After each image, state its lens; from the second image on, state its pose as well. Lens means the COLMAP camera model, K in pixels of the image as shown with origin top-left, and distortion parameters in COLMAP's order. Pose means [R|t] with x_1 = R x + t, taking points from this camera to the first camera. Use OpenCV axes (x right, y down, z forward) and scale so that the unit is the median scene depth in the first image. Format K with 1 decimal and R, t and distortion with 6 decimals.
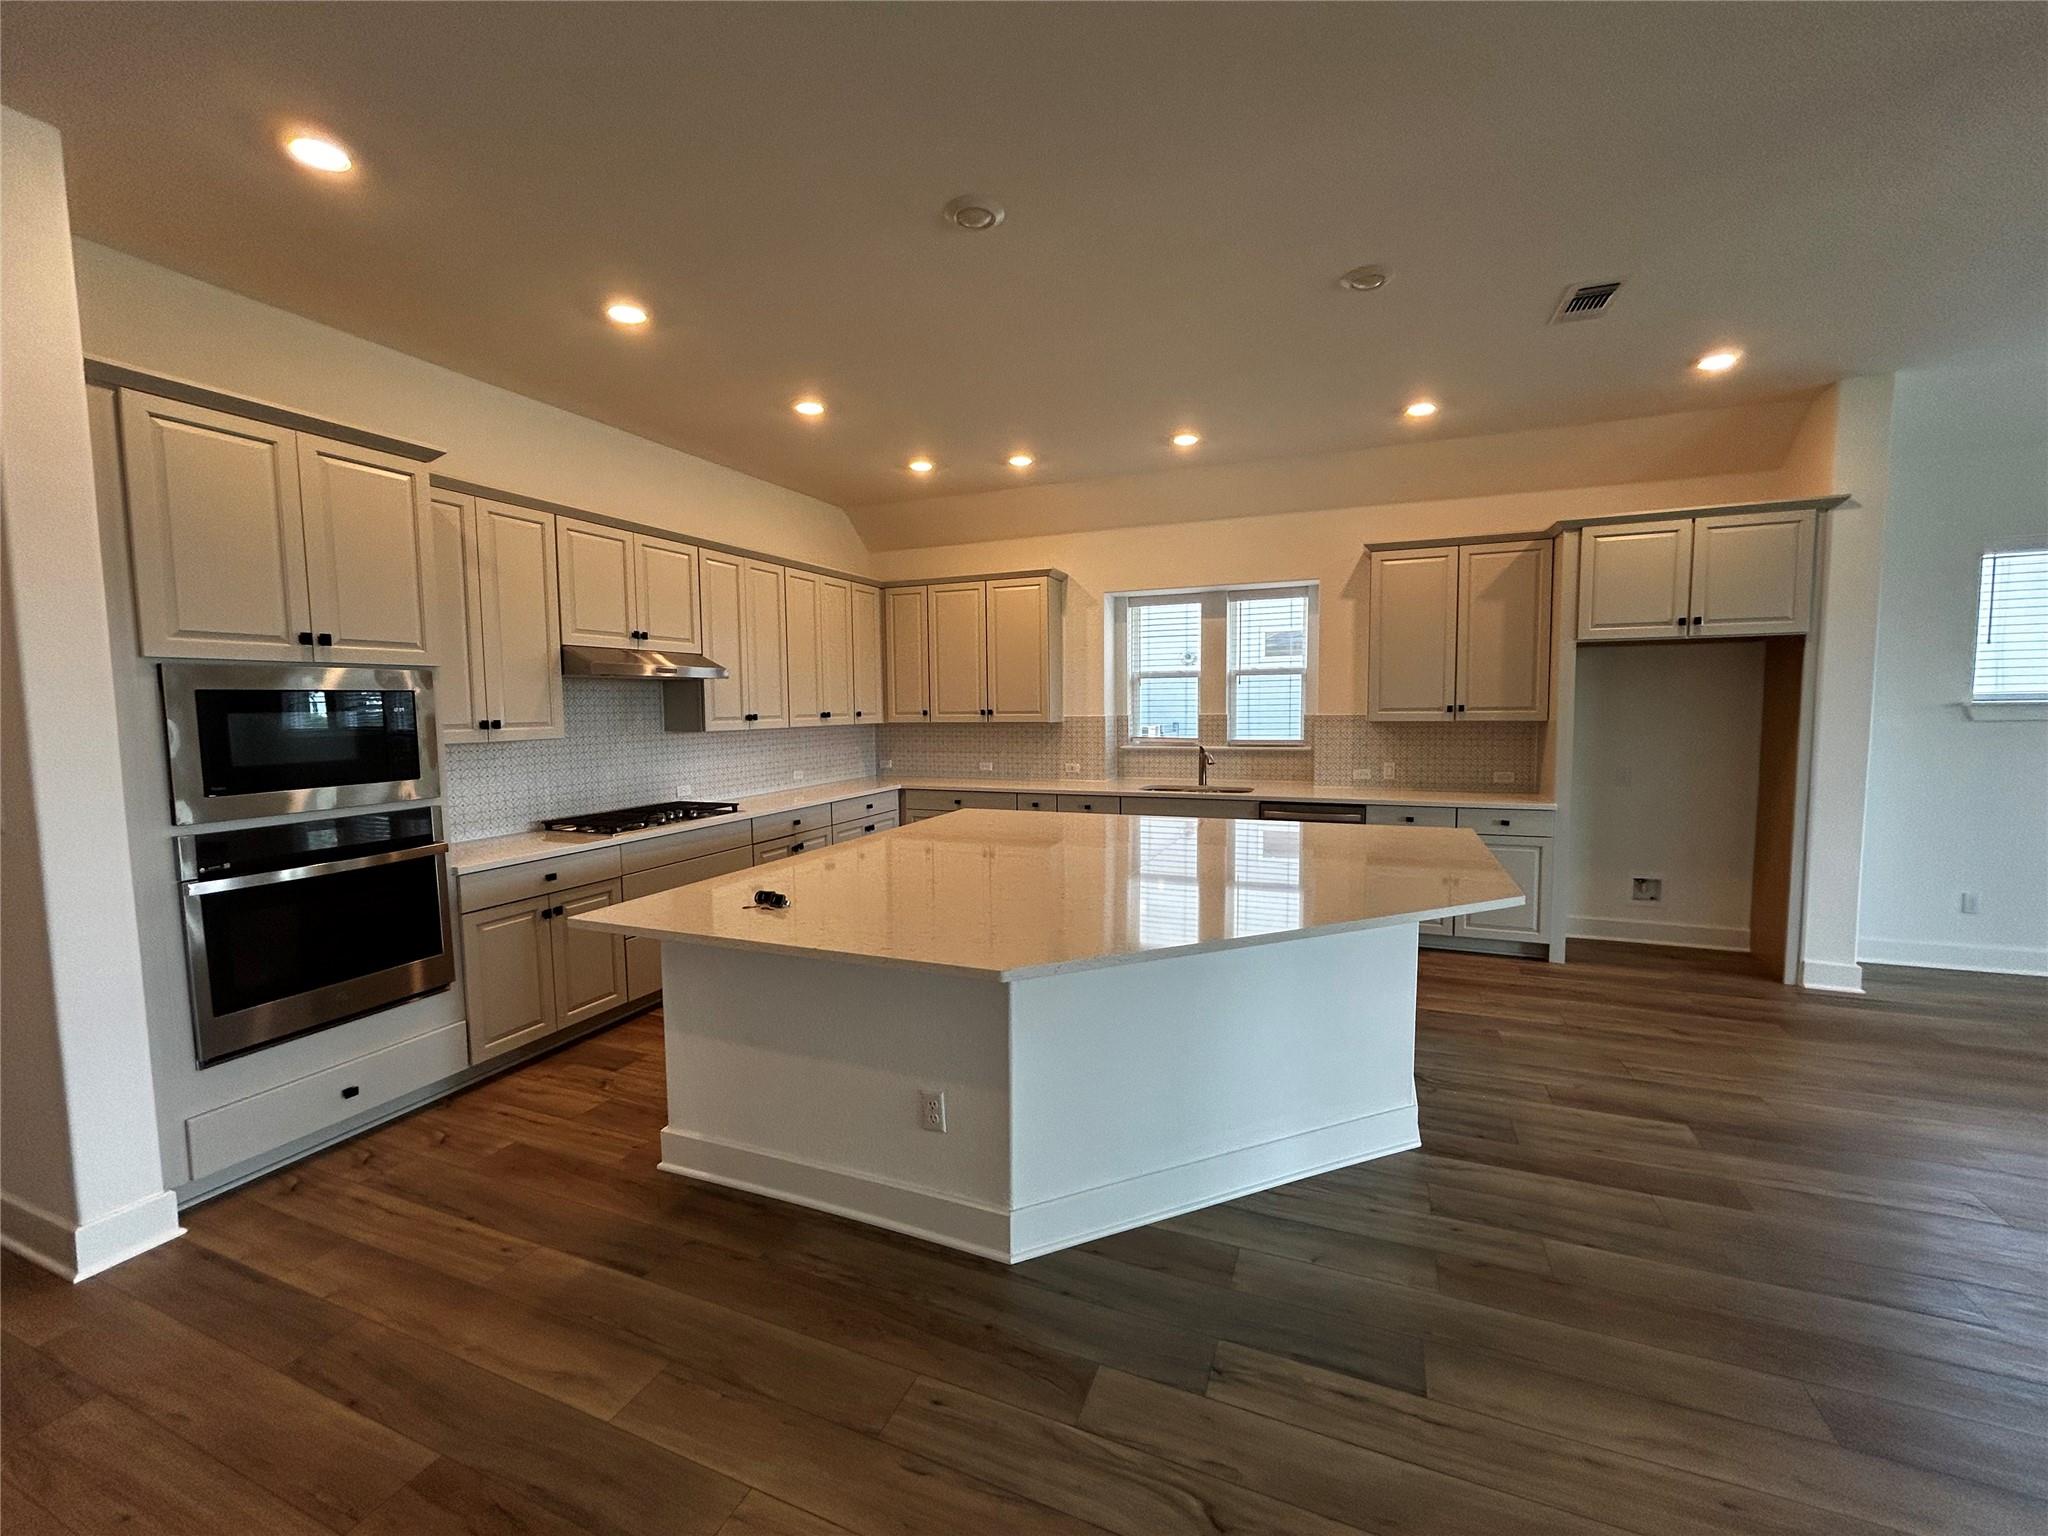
lens RADIAL K [[833.6, 0, 1027.0], [0, 833.6, 770.4], [0, 0, 1]] dist [0.000268, 0.000017]
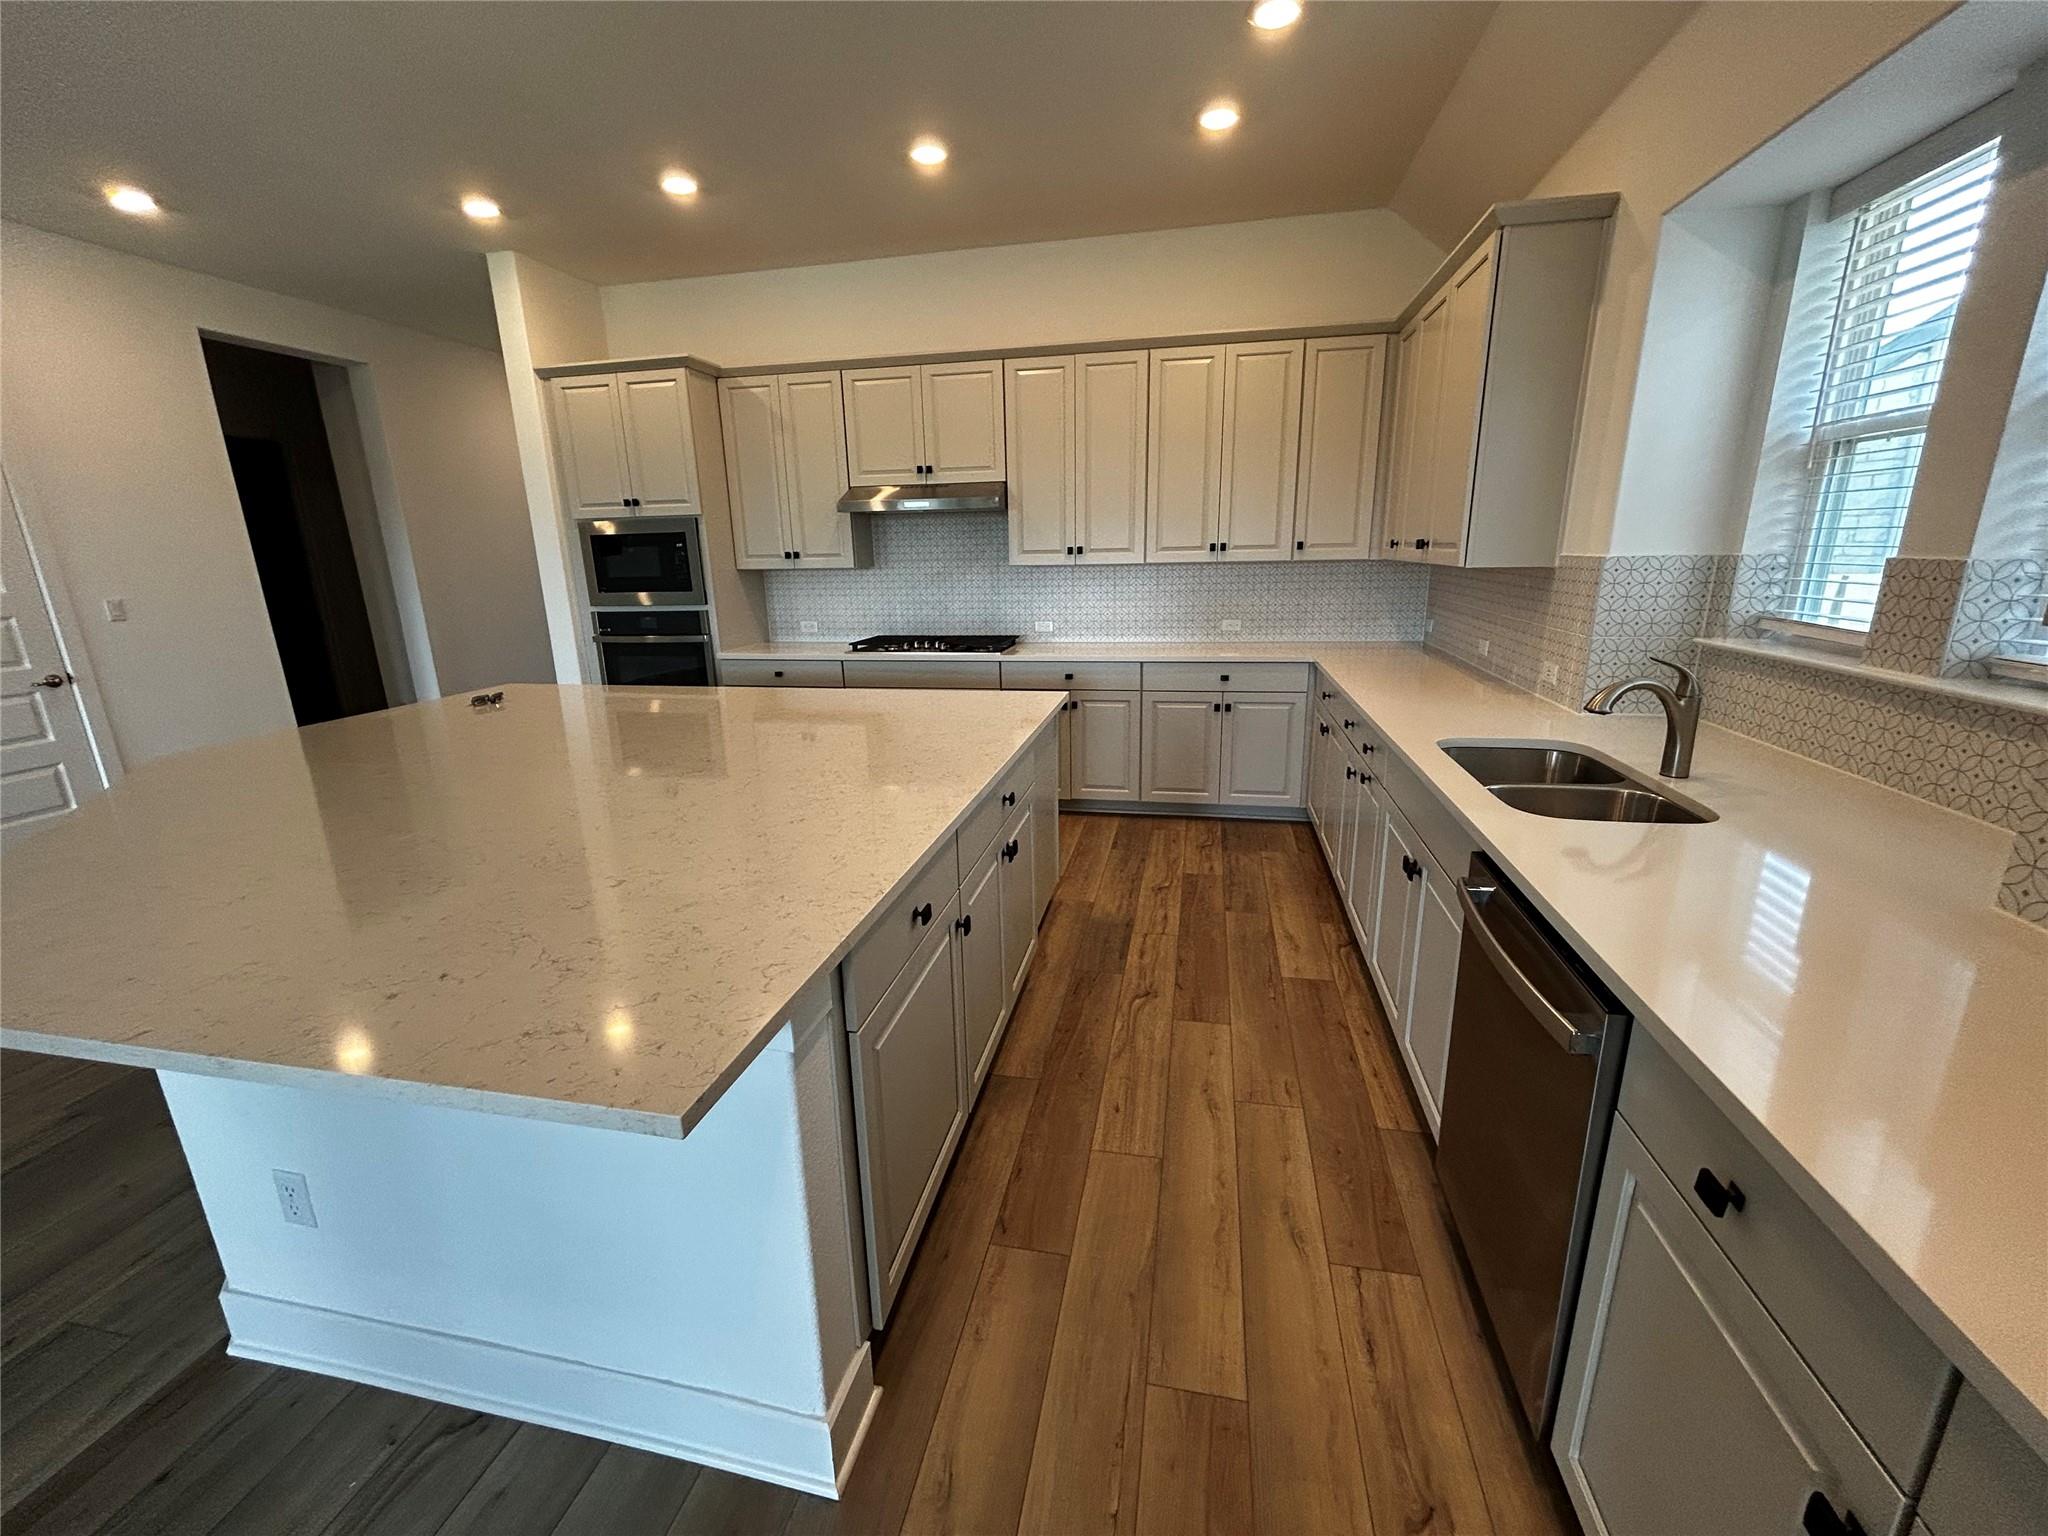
lens RADIAL K [[833.6, 0, 1018.2], [0, 833.6, 765.4], [0, 0, 1]] dist [0.000268, 0.000017]
pose [[0.176813, 0.260867, -0.949044, 0.558411], [-0.060005, 0.965300, 0.254156, -0.065080], [0.982414, 0.012009, 0.186331, 0.790281]]
